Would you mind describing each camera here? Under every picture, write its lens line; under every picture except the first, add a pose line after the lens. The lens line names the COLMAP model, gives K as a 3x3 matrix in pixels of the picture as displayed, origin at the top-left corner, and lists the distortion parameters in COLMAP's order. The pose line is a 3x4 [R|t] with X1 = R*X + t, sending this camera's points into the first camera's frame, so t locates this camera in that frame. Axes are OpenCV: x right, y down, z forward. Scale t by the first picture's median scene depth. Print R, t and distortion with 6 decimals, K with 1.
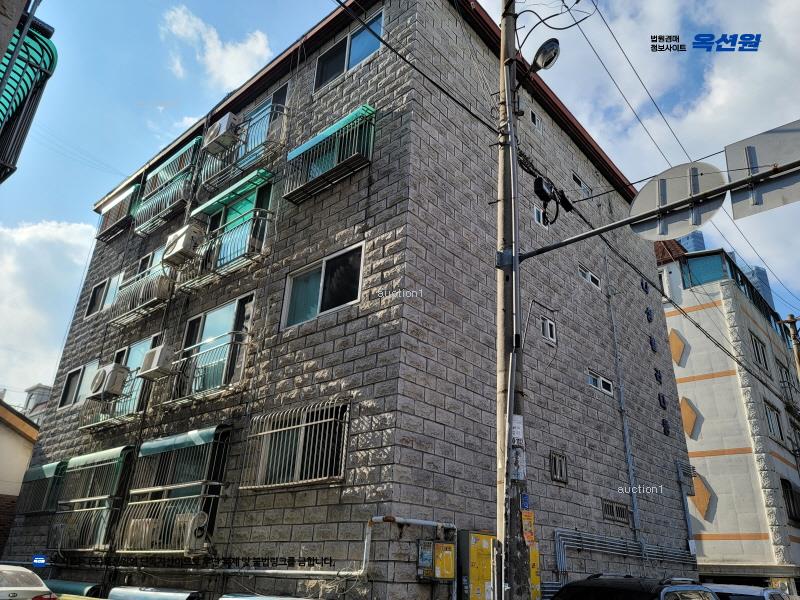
lens RADIAL K [[588.3, 0, 417.5], [0, 588.3, 303.5], [0, 0, 1]] dist [0.091210, -0.083731]
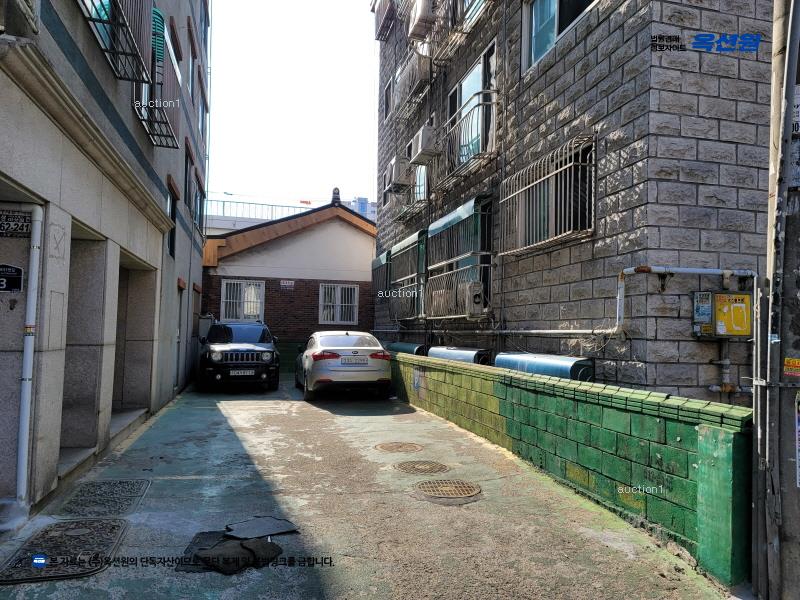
lens RADIAL K [[582.5, 0, 411.6], [0, 582.5, 301.5], [0, 0, 1]] dist [0.102574, -0.092074]
pose [[0.819037, -0.049077, -0.571637, 0.132030], [0.243694, 0.931752, 0.269169, 0.098853], [0.519414, -0.359764, 0.775099, 0.180477]]
